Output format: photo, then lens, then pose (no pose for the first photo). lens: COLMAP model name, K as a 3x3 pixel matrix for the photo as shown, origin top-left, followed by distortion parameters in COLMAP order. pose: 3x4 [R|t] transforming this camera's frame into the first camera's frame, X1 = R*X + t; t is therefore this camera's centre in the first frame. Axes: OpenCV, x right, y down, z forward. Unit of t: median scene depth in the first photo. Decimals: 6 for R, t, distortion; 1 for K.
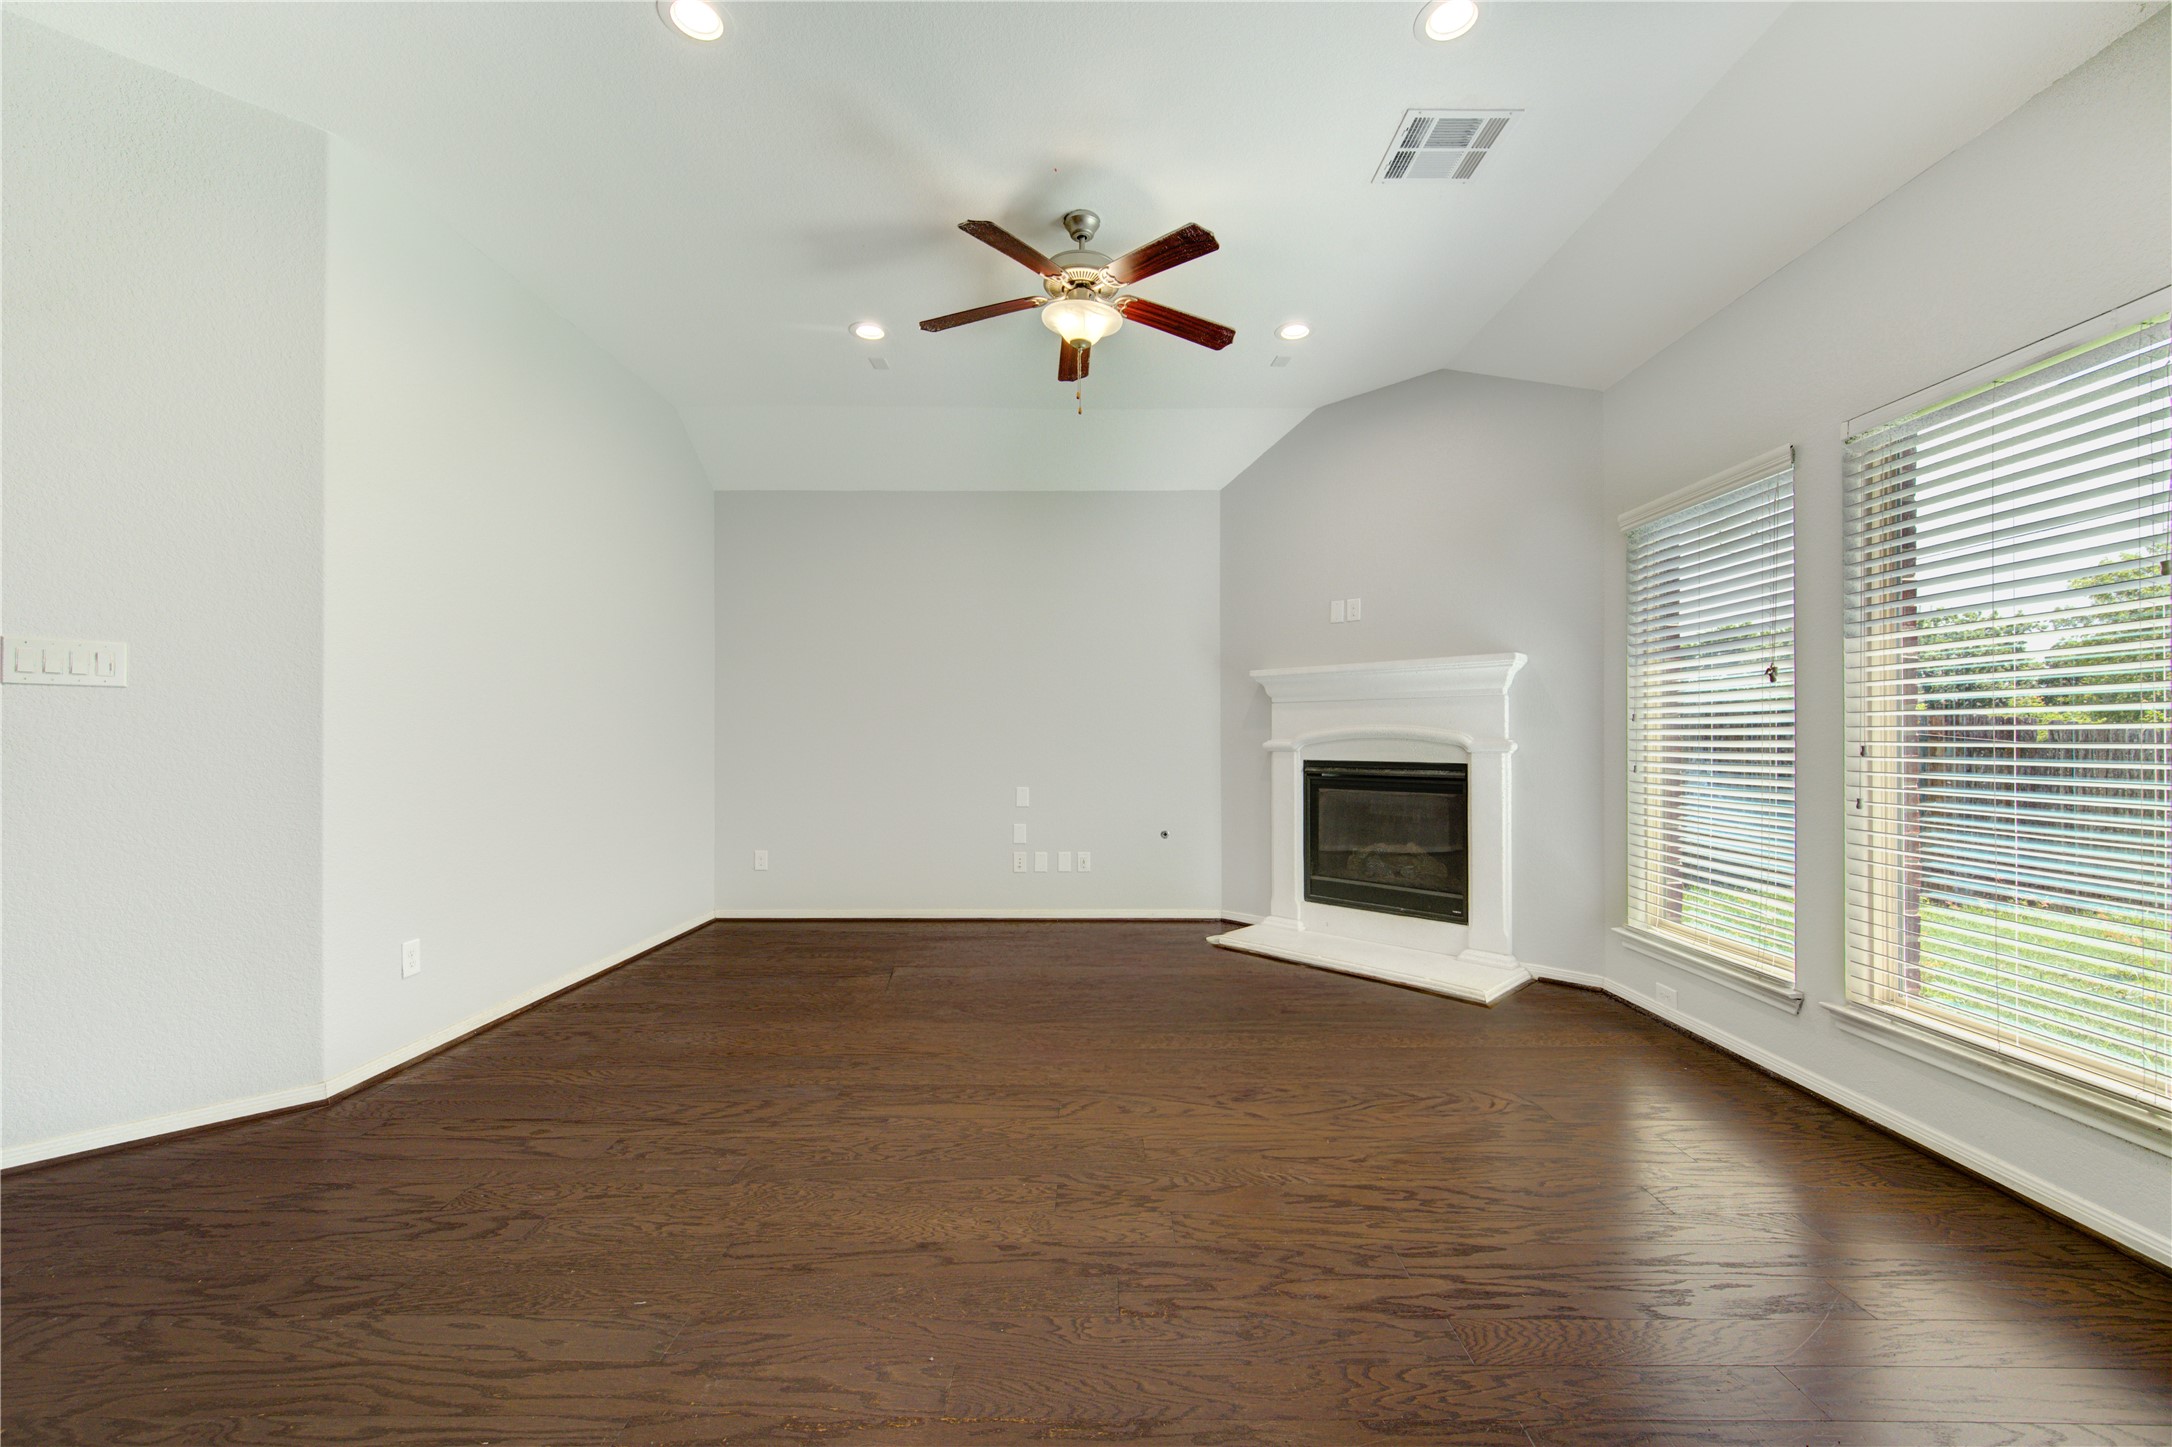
lens RADIAL K [[855.6, 0, 1095.8], [0, 855.6, 730.9], [0, 0, 1]] dist [0.000602, -0.000165]
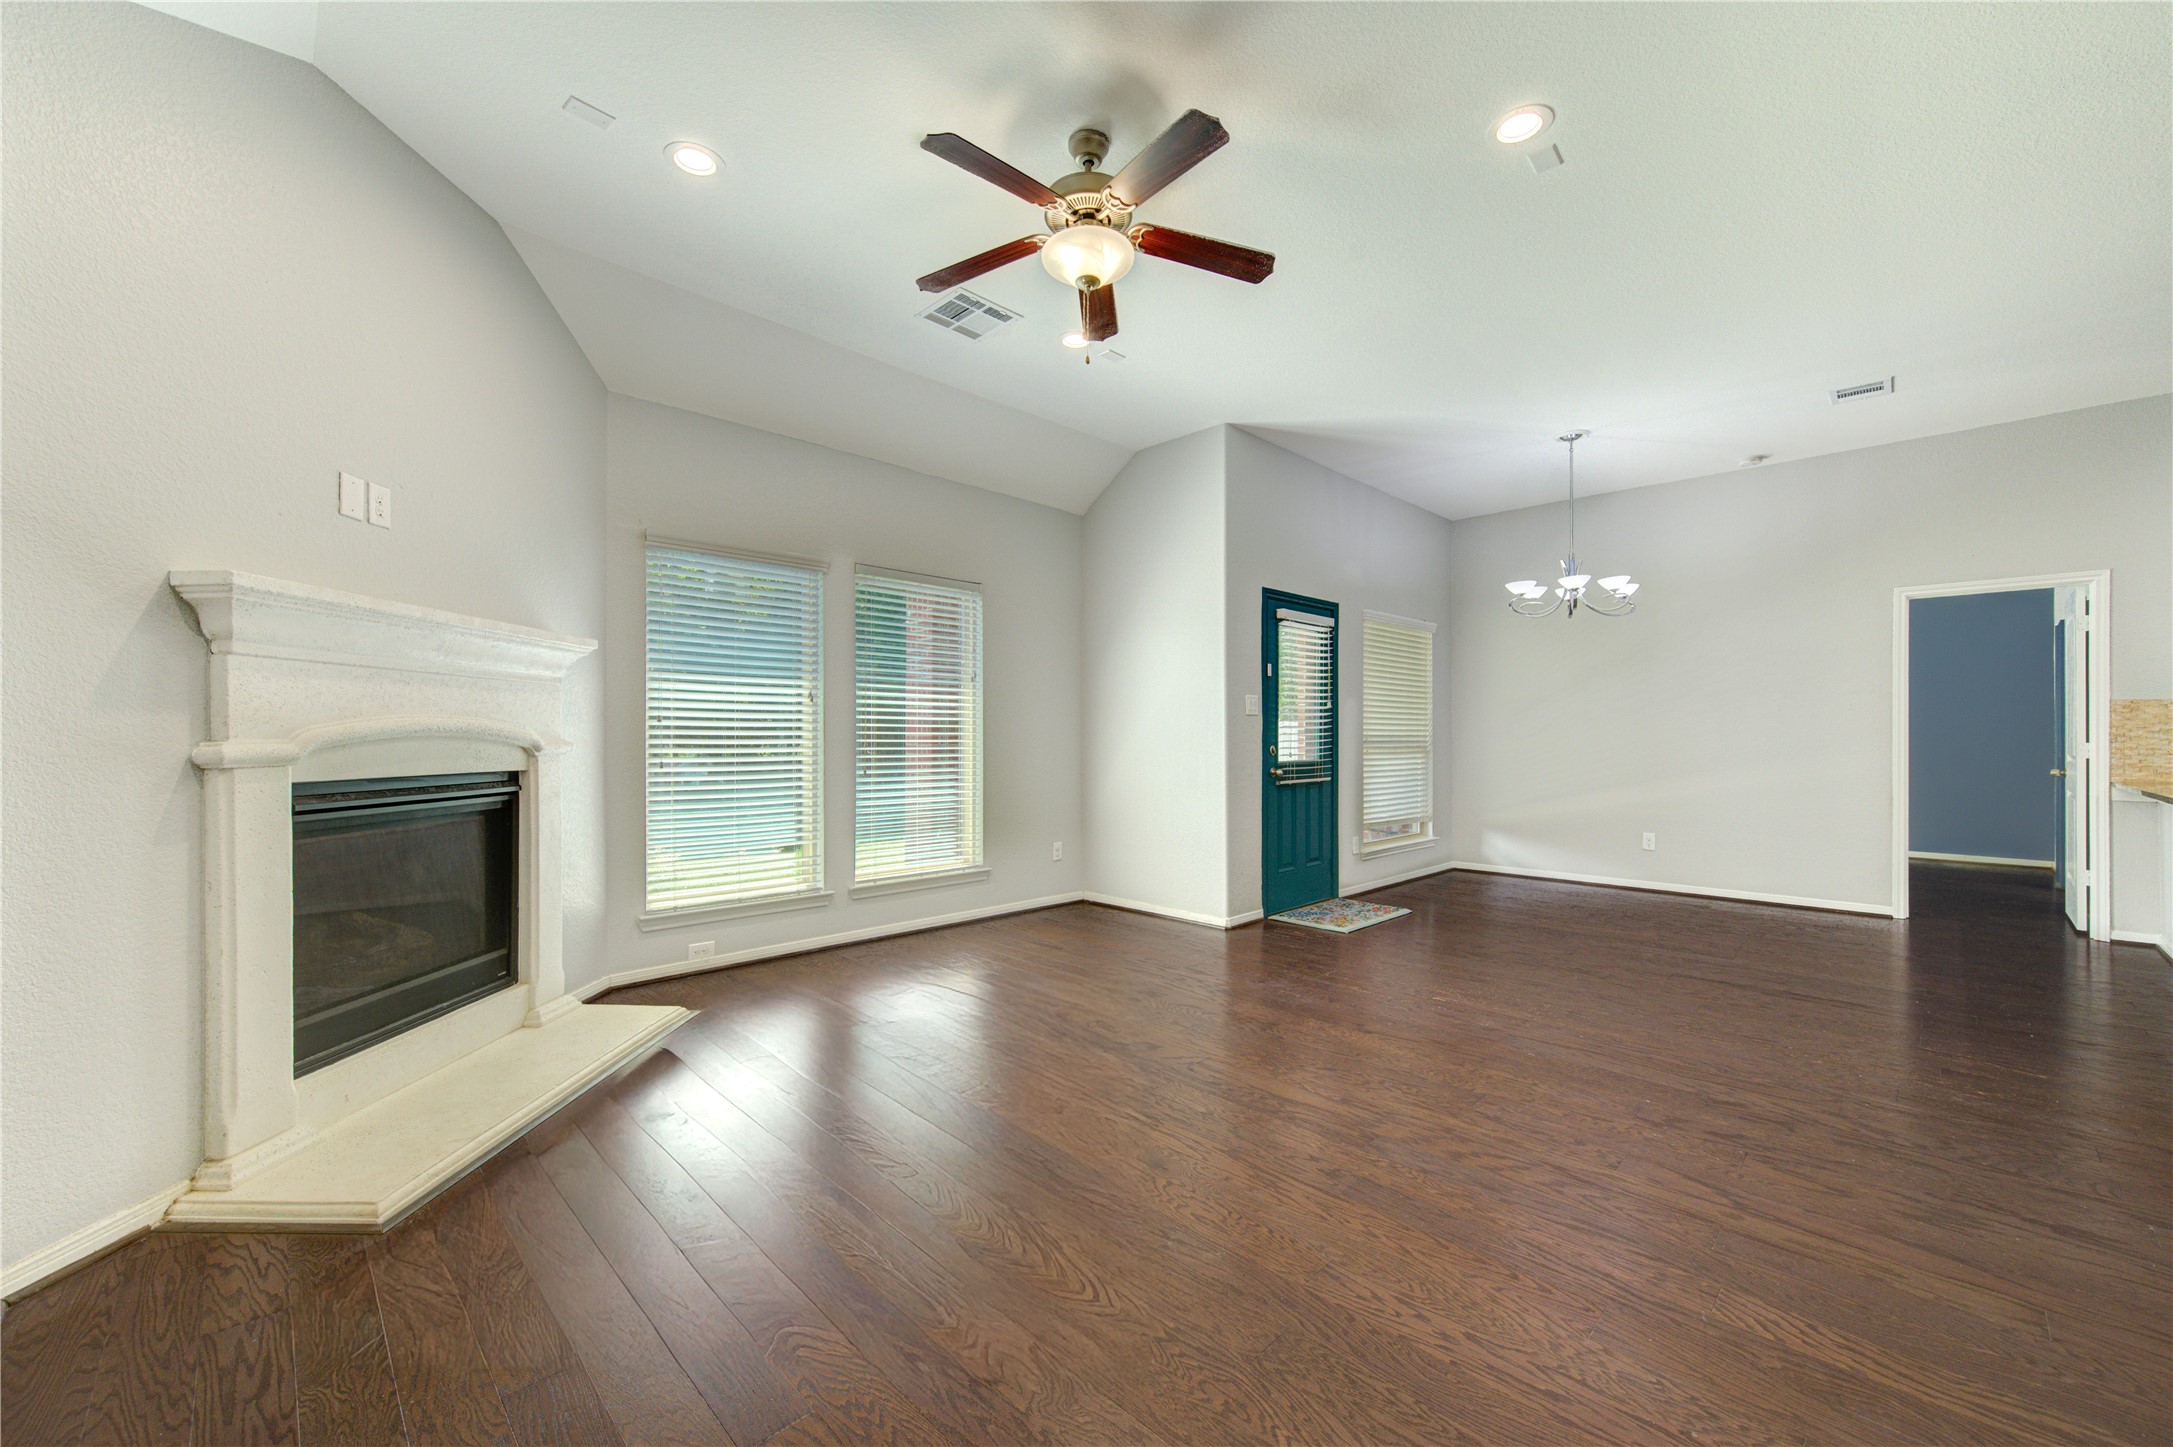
lens RADIAL K [[845.8, 0, 1090.5], [0, 845.8, 731.1], [0, 0, 1]] dist [-0.001629, -0.000034]
pose [[-0.702993, 0.003753, 0.711187, -0.626004], [-0.009311, 0.999852, -0.014479, 0.013291], [-0.711136, -0.016800, -0.702854, 1.592326]]
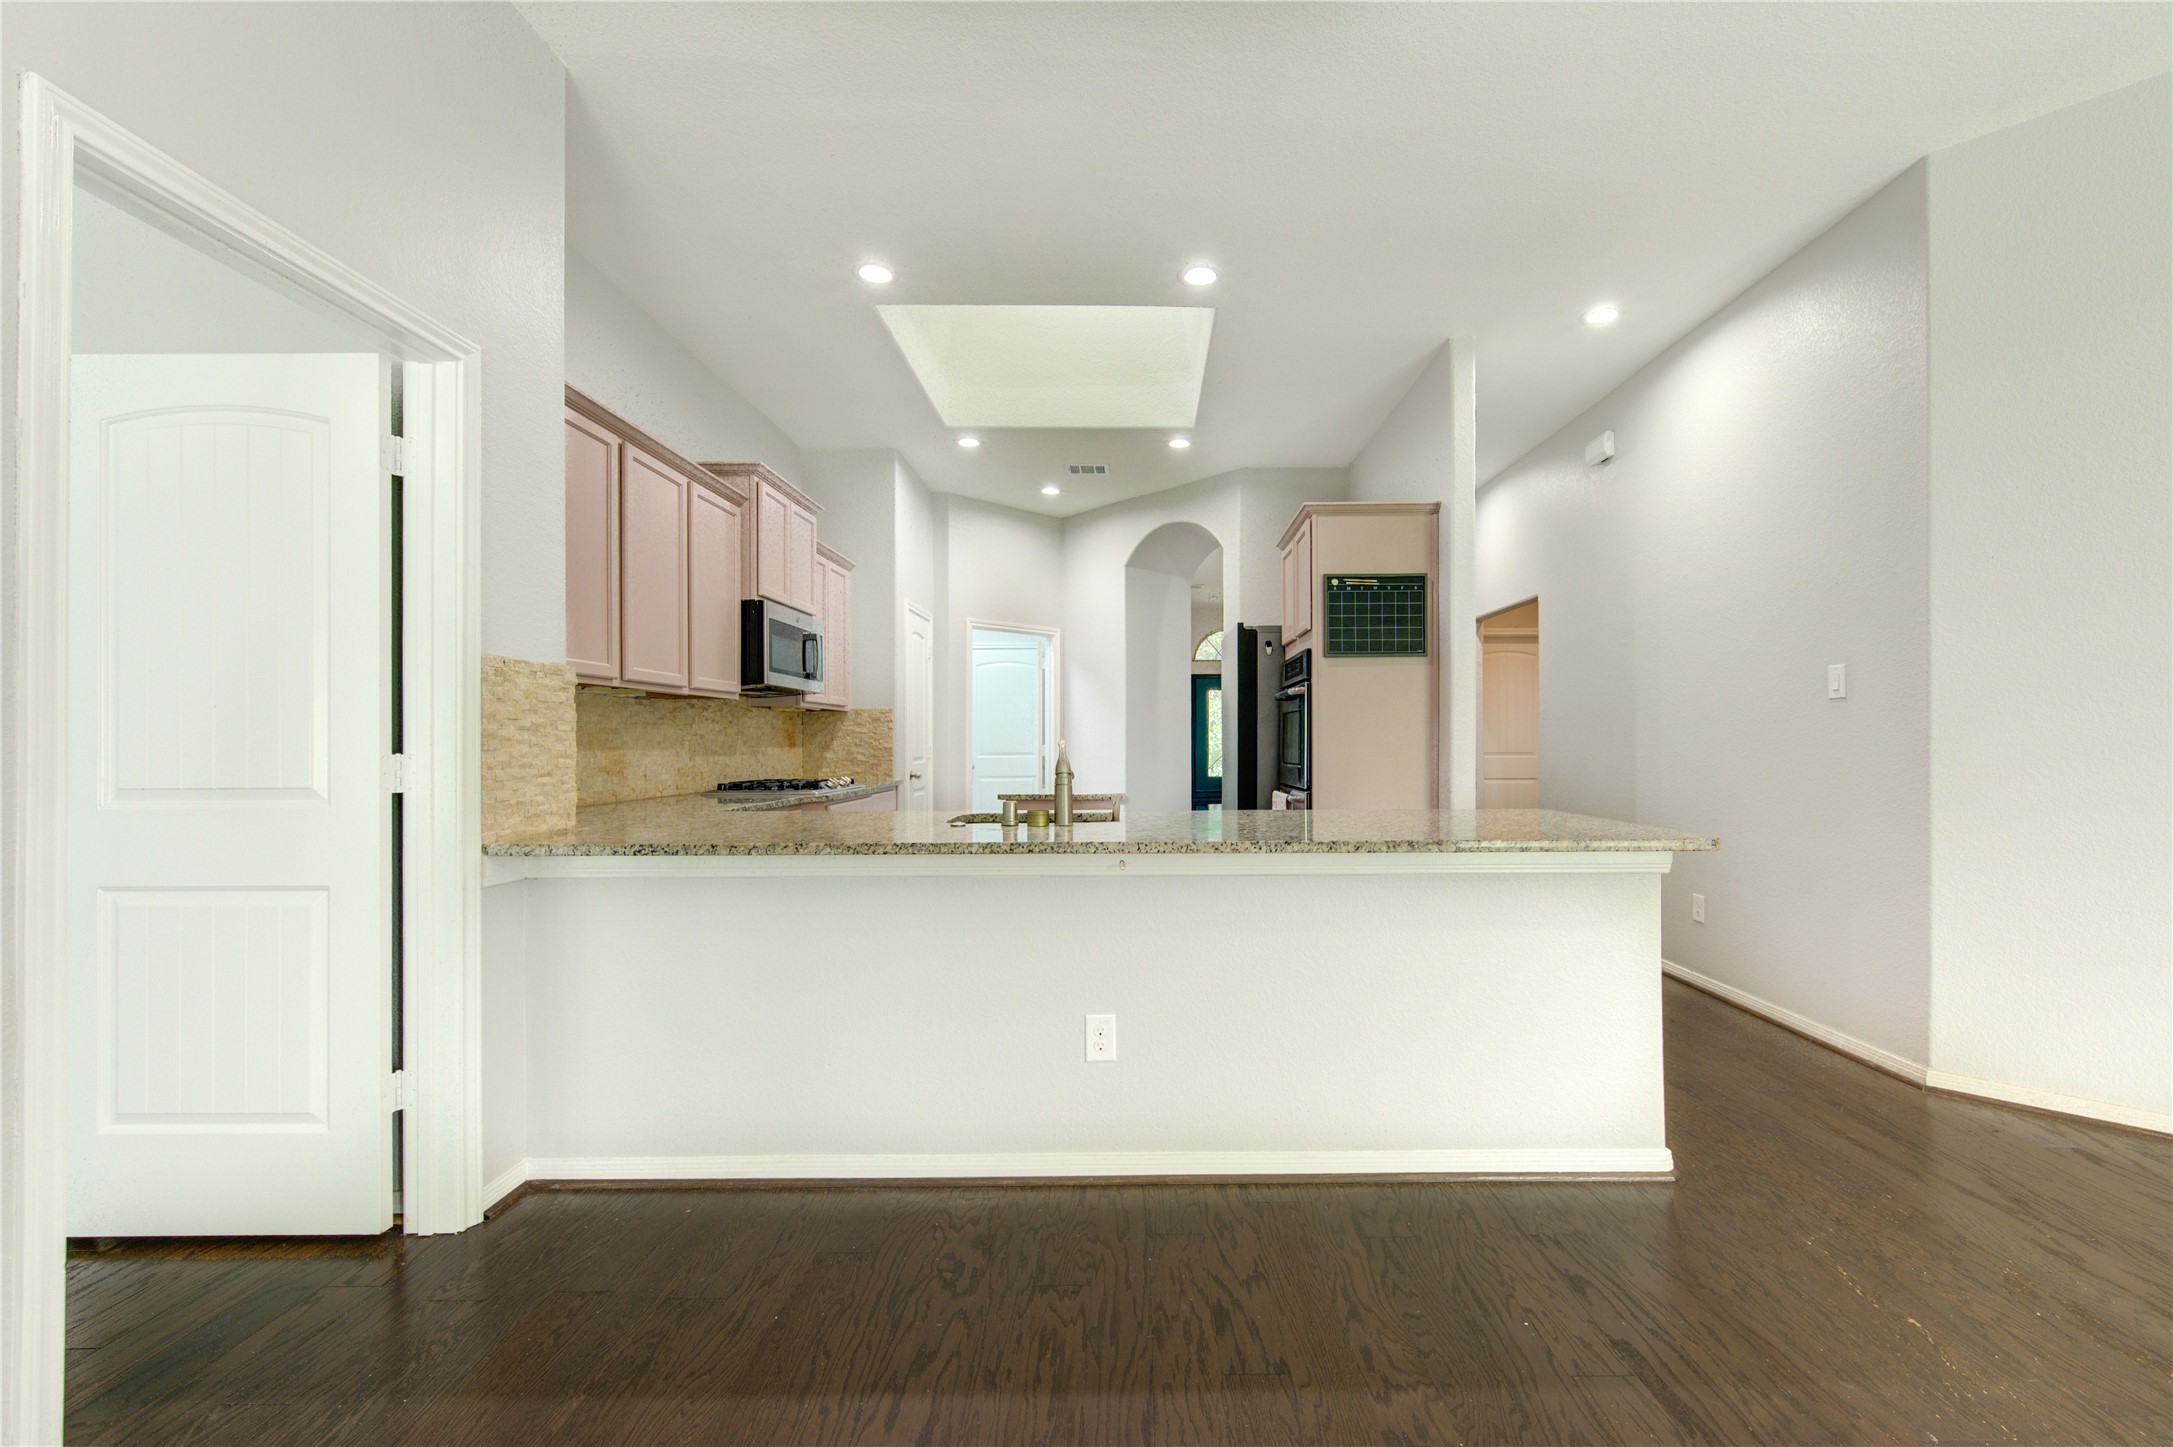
lens RADIAL K [[899.3, 0, 1134.0], [0, 899.3, 741.6], [0, 0, 1]] dist [0.001138, 0.000111]
pose [[0.008229, -0.002248, -0.999964, -0.131814], [0.015172, 0.999883, -0.002123, -0.005203], [0.999851, -0.015154, 0.008262, -0.279395]]
